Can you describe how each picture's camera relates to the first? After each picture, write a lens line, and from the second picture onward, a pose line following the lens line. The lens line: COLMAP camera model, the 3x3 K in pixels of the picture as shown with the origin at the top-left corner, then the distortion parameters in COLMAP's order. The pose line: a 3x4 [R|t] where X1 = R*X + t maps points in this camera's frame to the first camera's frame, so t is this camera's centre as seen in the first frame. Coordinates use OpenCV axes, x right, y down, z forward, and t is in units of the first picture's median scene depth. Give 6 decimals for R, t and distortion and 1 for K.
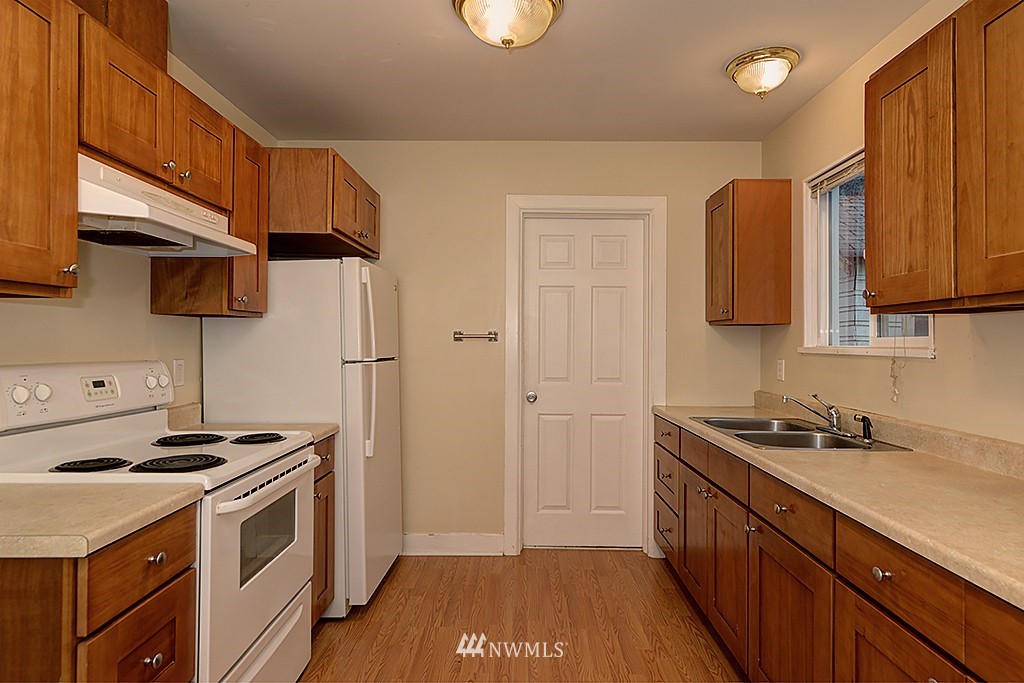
lens RADIAL K [[571.6, 0, 519.6], [0, 571.6, 338.6], [0, 0, 1]] dist [0.015615, -0.002096]
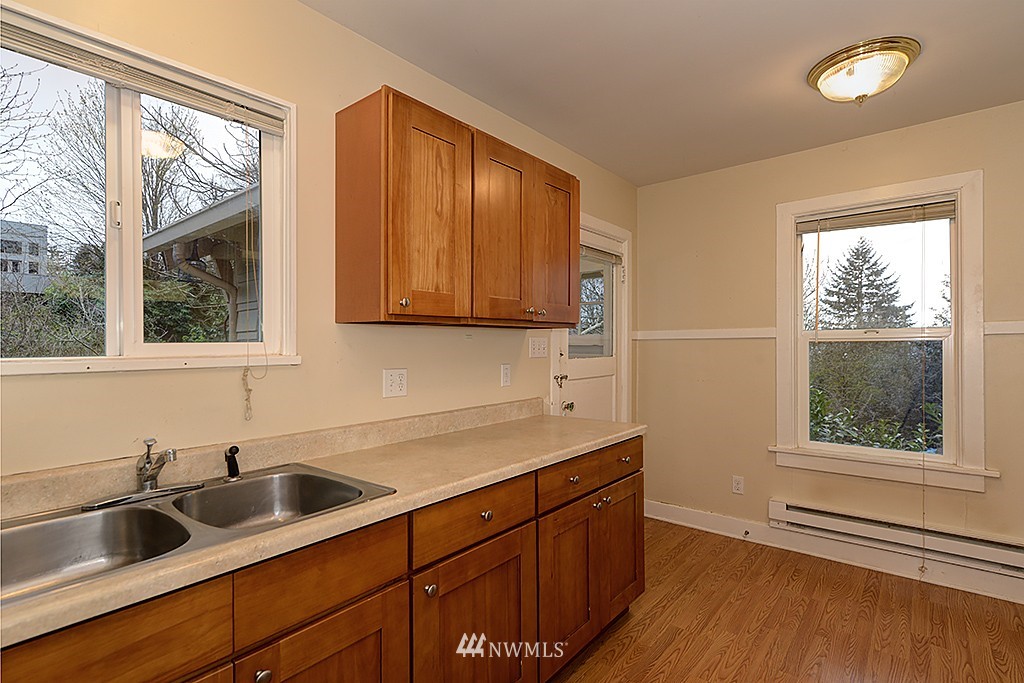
lens RADIAL K [[514.1, 0, 506.4], [0, 514.1, 351.8], [0, 0, 1]] dist [0.001225, 0.000507]
pose [[-0.771564, -0.008158, 0.636099, -0.103736], [0.000644, 0.999907, 0.013604, 0.000540], [-0.636151, 0.010906, -0.771488, 1.201454]]
